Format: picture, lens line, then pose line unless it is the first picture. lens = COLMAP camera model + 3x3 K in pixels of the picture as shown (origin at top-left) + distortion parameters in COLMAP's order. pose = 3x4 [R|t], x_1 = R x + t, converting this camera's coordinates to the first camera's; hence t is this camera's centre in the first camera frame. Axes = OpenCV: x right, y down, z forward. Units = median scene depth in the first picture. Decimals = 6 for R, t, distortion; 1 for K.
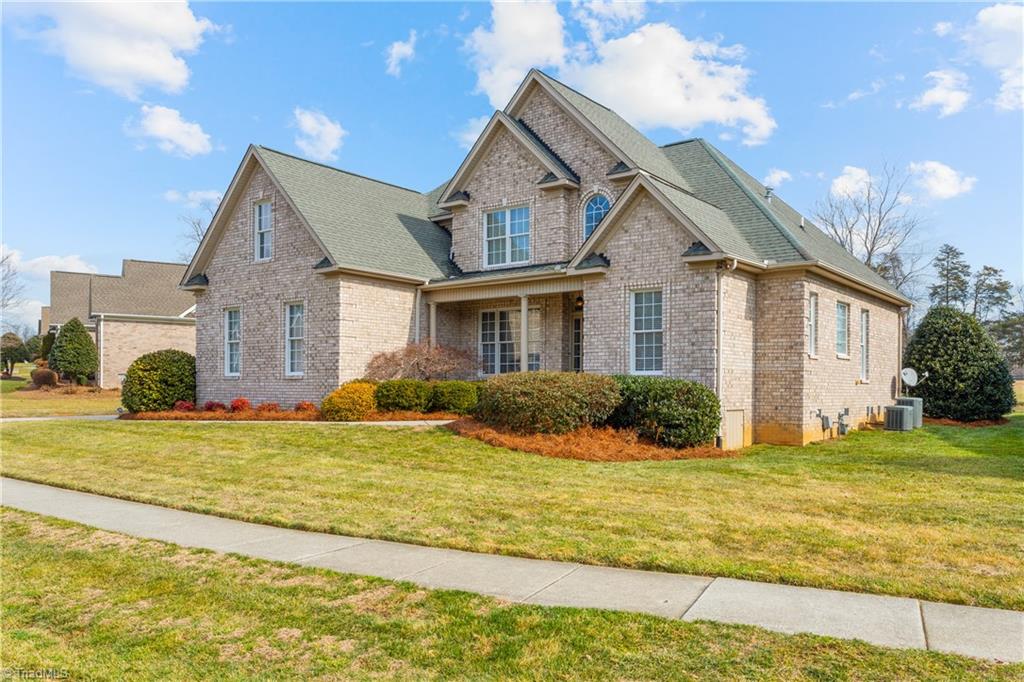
lens RADIAL K [[805.9, 0, 512.3], [0, 805.9, 397.9], [0, 0, 1]] dist [0.001995, 0.001119]
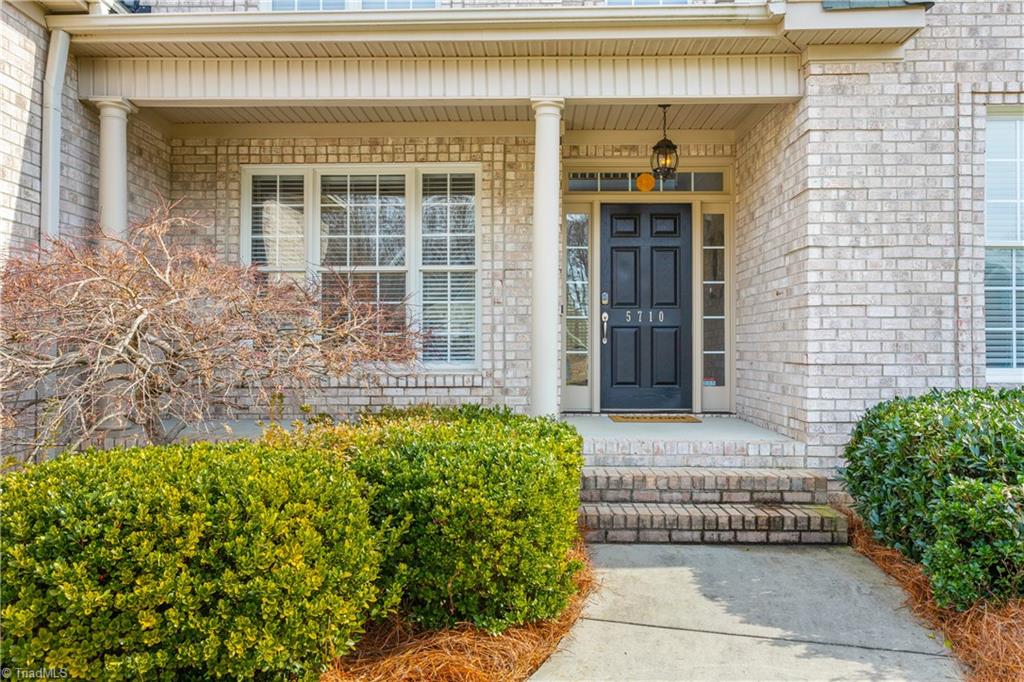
lens RADIAL K [[758.4, 0, 512.0], [0, 758.4, 341.0], [0, 0, 1]] dist [0.006453, 0.001332]
pose [[0.803485, 0.006621, 0.595288, -0.146367], [0.008865, 0.999694, -0.023084, -0.033494], [-0.595259, 0.023825, 0.803181, 0.745452]]
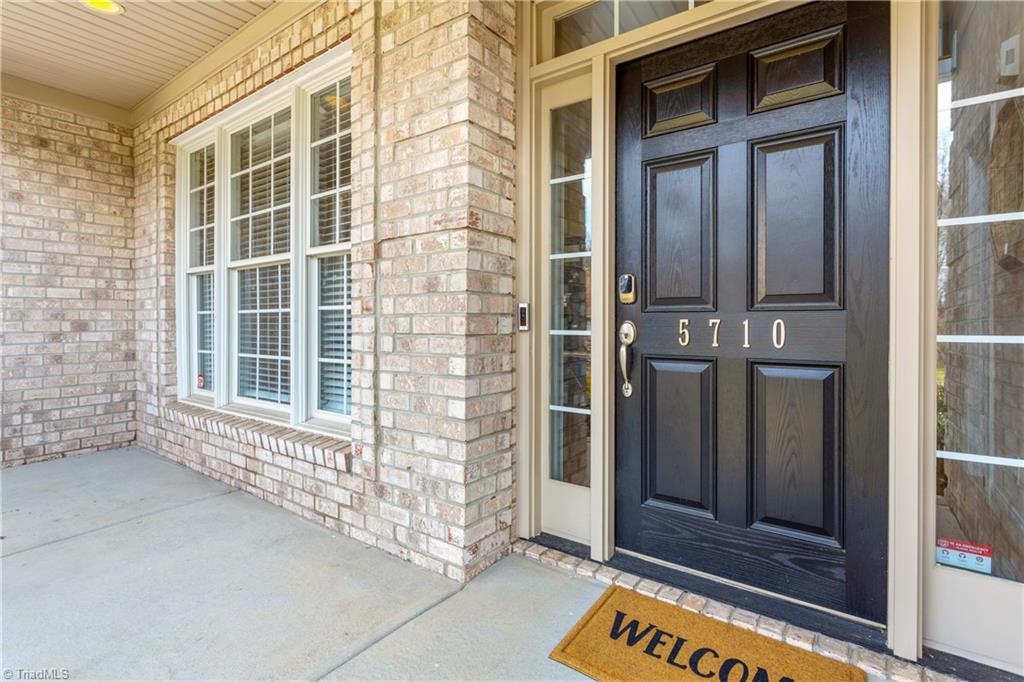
lens RADIAL K [[490.2, 0, 508.1], [0, 490.2, 323.8], [0, 0, 1]] dist [-0.000509, -0.000027]
pose [[0.999353, -0.008984, 0.034829, 0.064677], [0.009034, 0.999958, -0.001287, -0.053630], [-0.034816, 0.001601, 0.999392, 0.902454]]
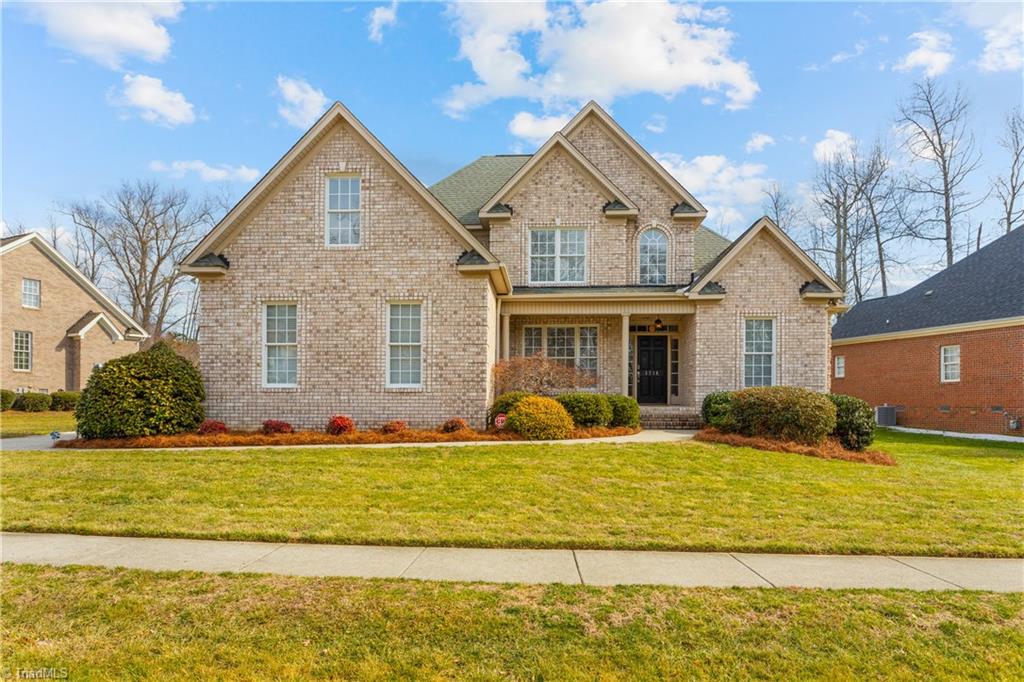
lens RADIAL K [[654.3, 0, 517.0], [0, 654.3, 406.8], [0, 0, 1]] dist [-0.011960, -0.000831]
pose [[0.817772, -0.004614, 0.575524, -0.555913], [0.008591, 0.999954, -0.004190, -0.003968], [-0.575479, 0.008371, 0.817774, 0.363548]]
